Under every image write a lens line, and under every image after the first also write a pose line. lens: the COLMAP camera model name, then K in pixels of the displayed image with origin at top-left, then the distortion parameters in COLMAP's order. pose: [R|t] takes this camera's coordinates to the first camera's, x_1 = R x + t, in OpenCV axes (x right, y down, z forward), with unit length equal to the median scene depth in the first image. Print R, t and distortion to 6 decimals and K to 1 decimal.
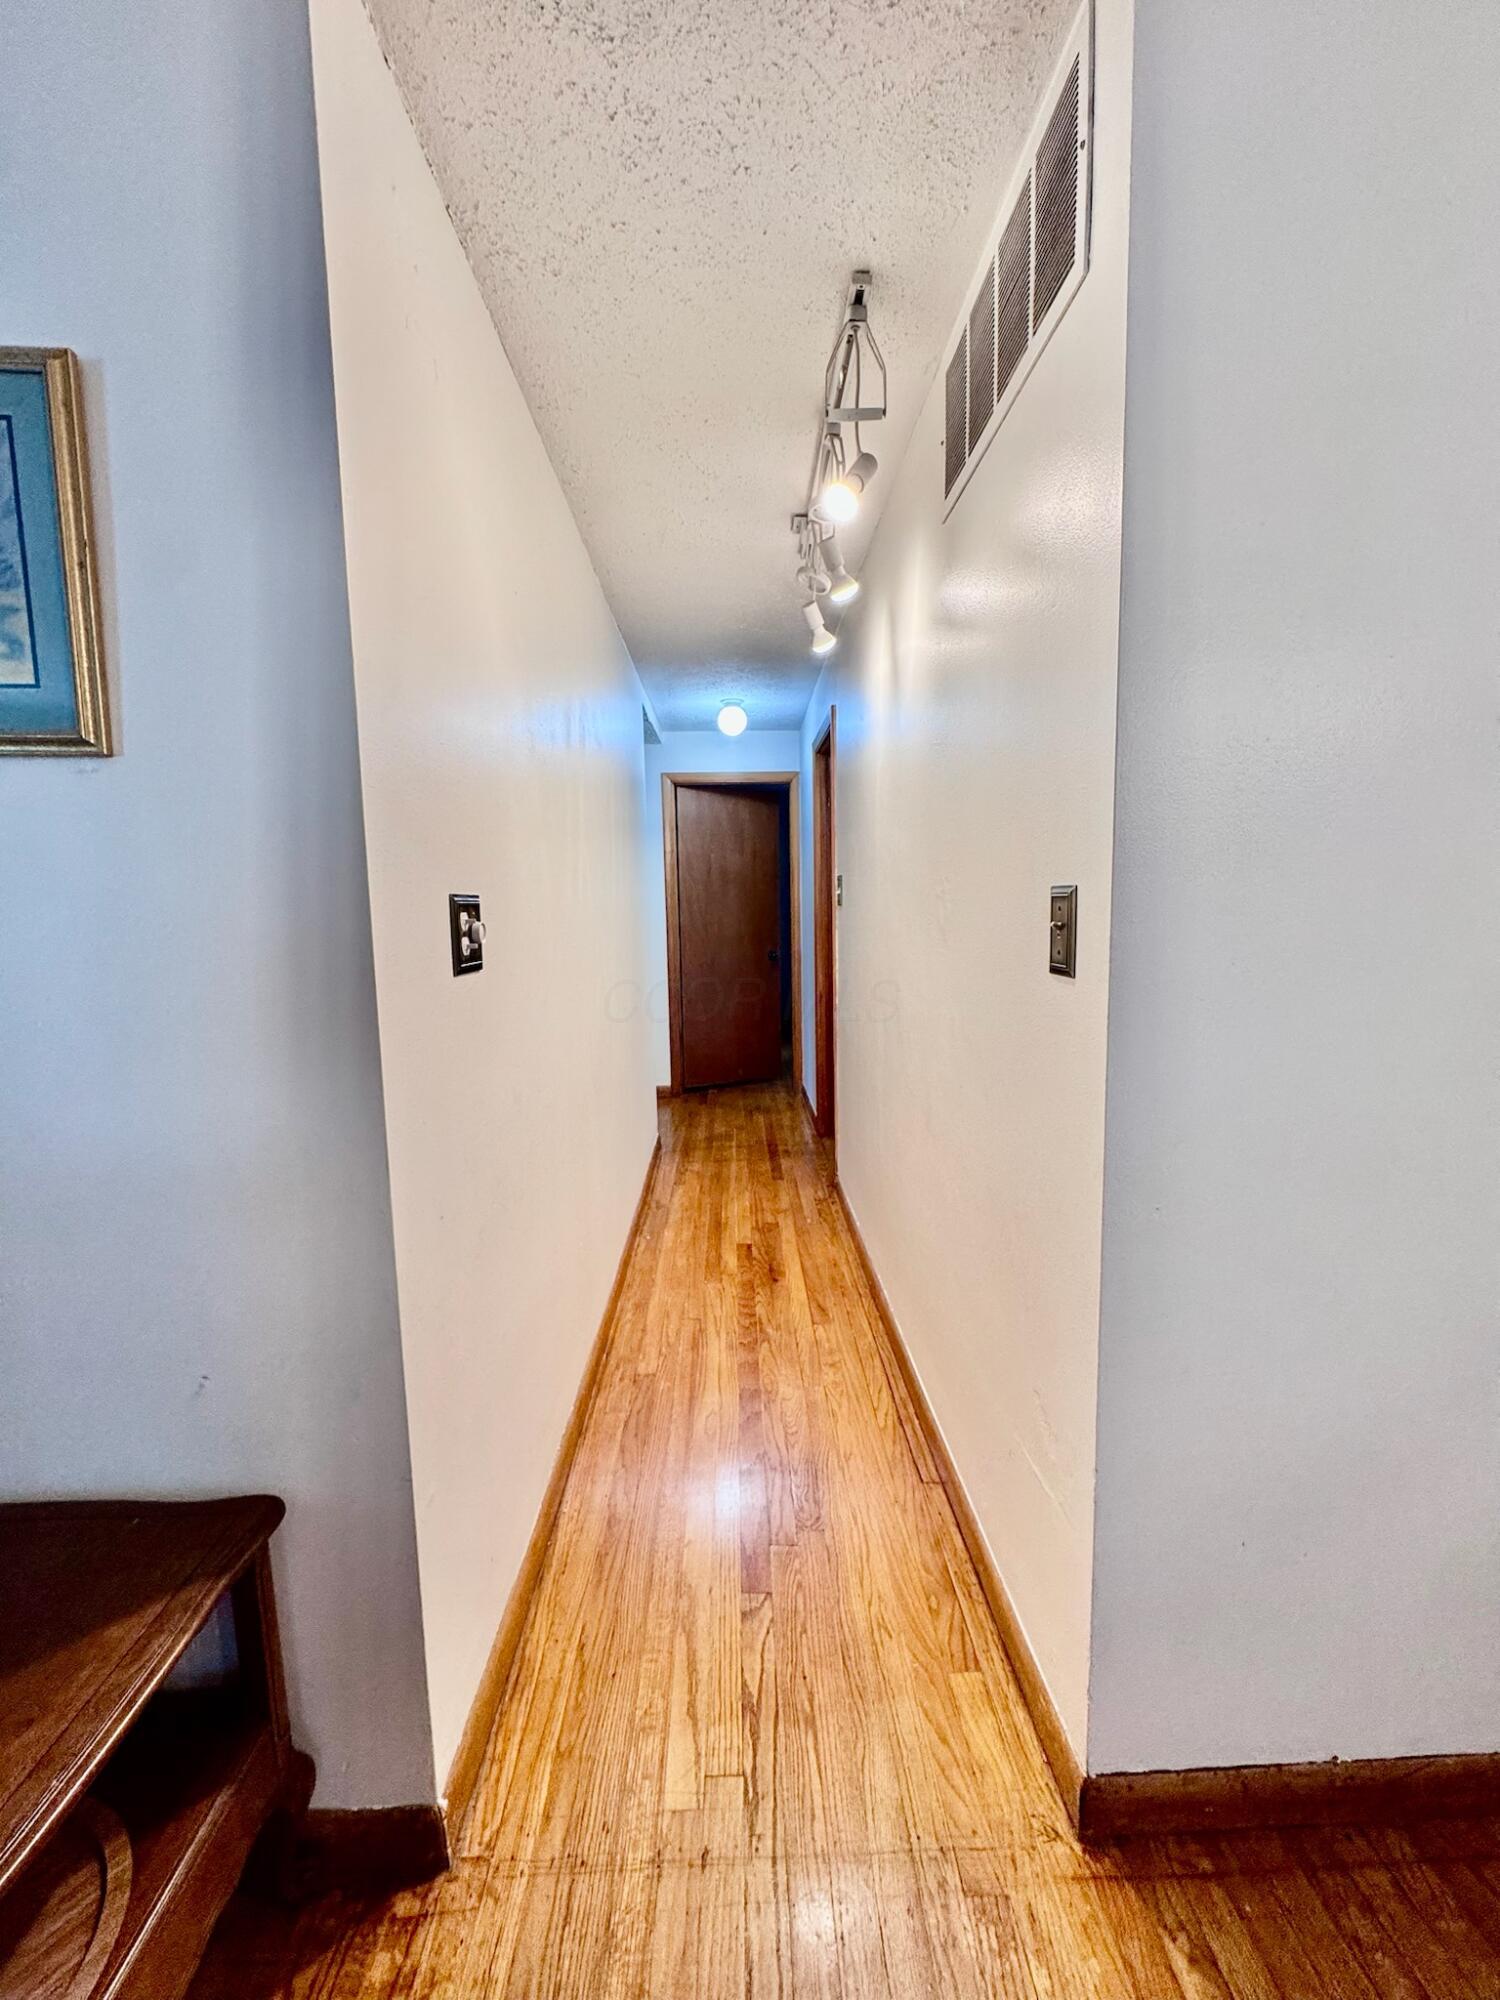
lens RADIAL K [[793.9, 0, 756.7], [0, 793.9, 994.3], [0, 0, 1]] dist [-0.004669, 0.000661]
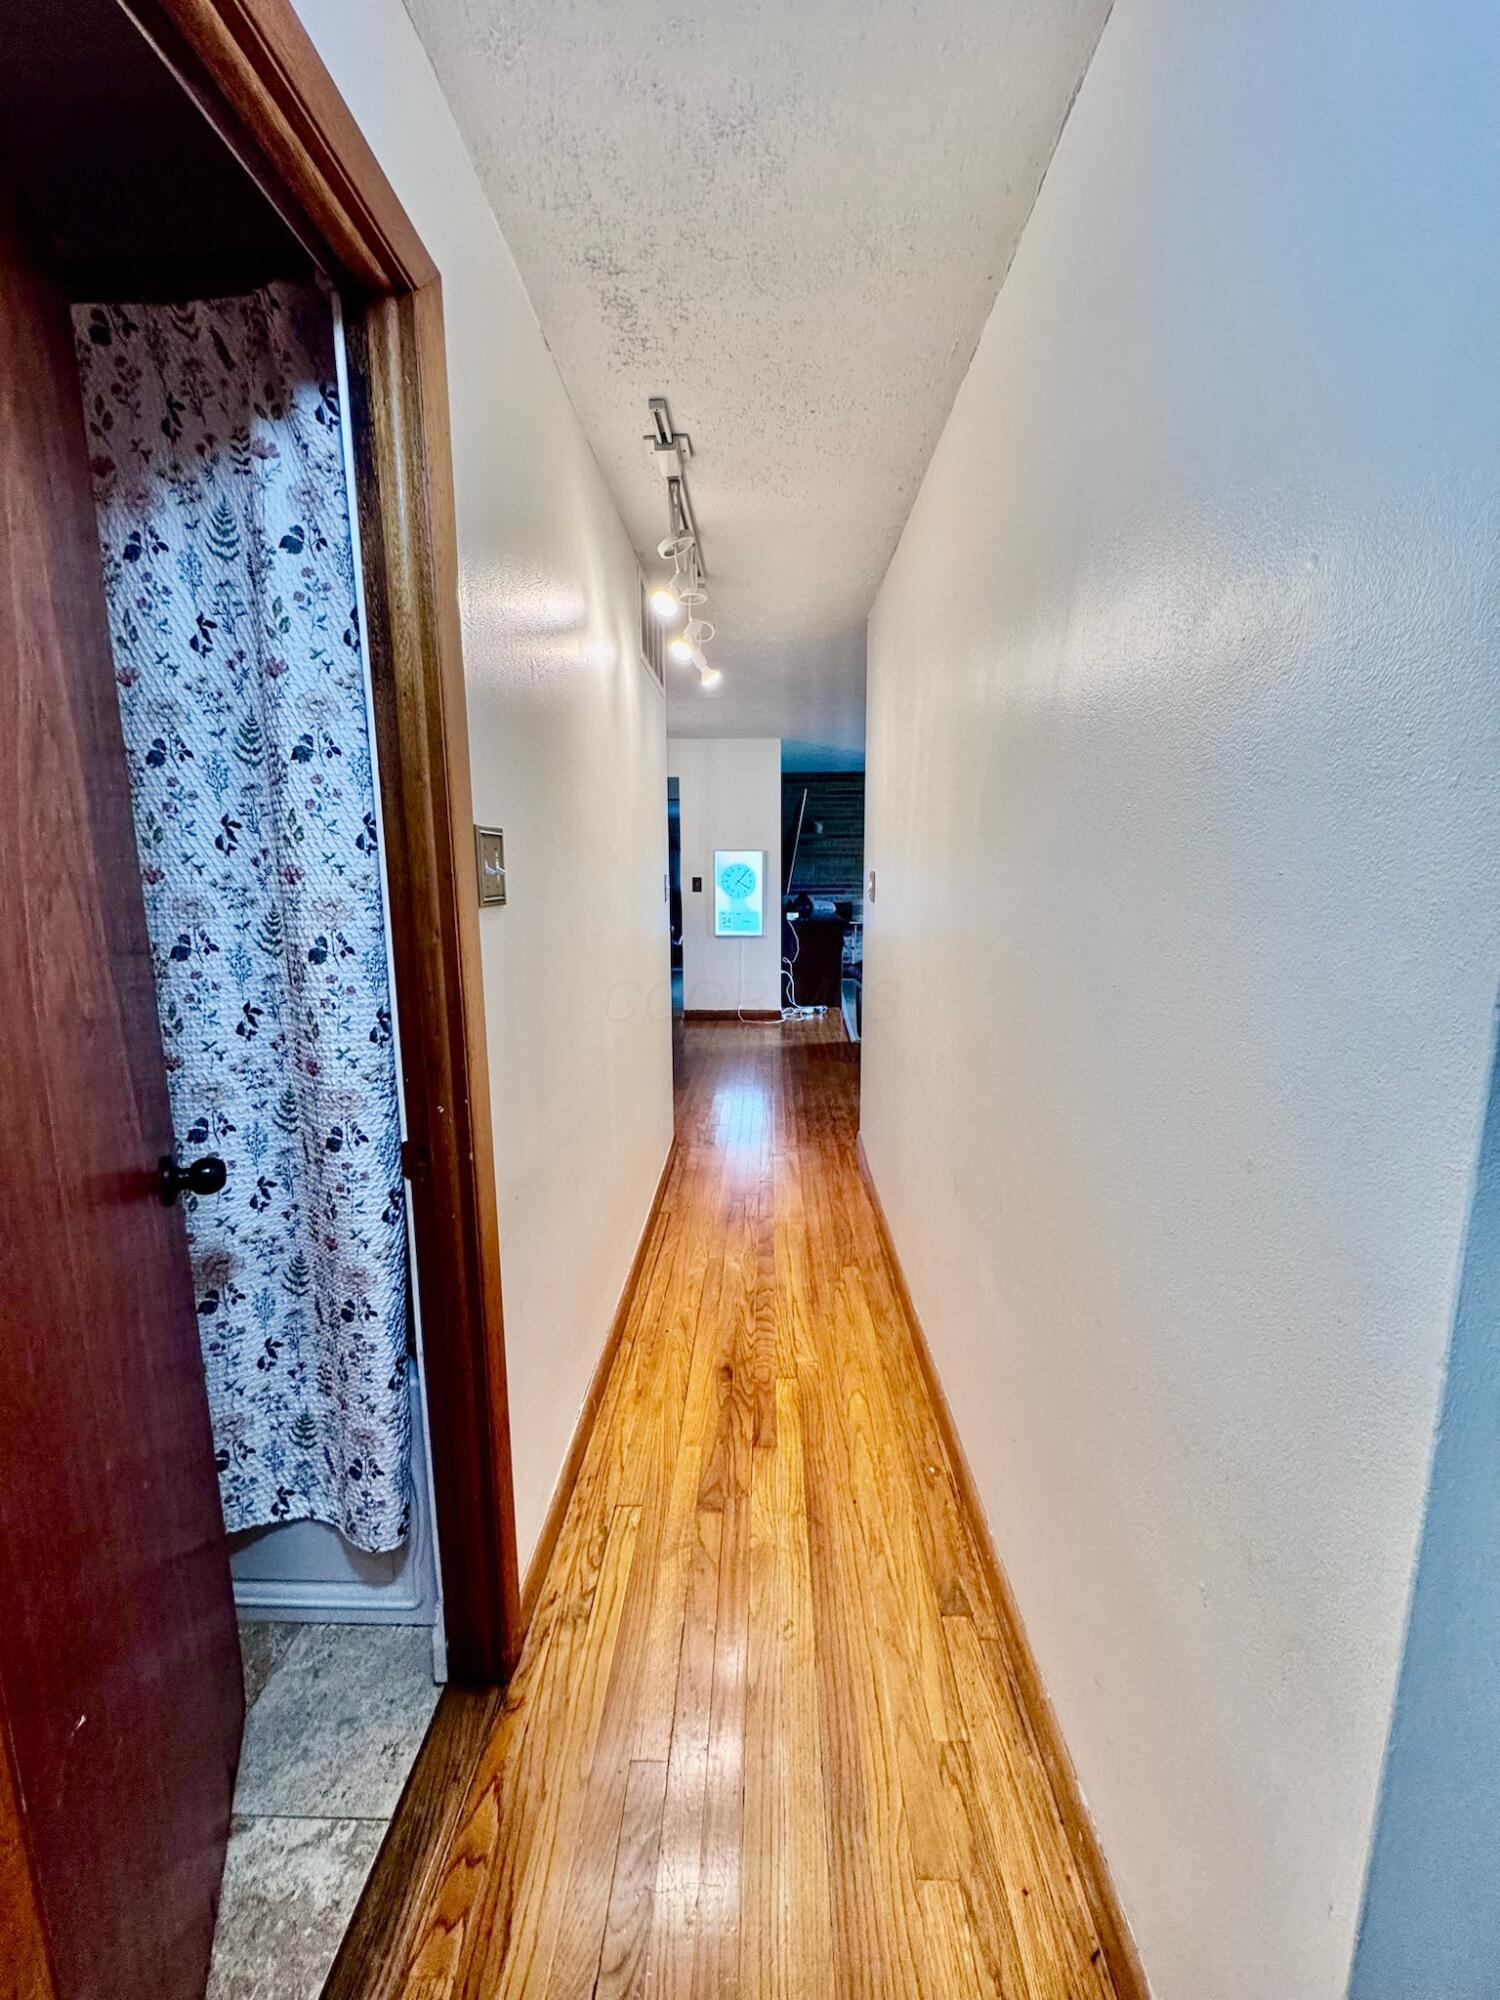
lens RADIAL K [[793.9, 0, 750.9], [0, 793.9, 1000.1], [0, 0, 1]] dist [-0.004669, 0.000661]
pose [[-0.998361, -0.008777, 0.056561, -0.045914], [0.007490, 0.959643, 0.281121, -0.233141], [-0.056746, 0.281084, -0.958004, 1.819578]]
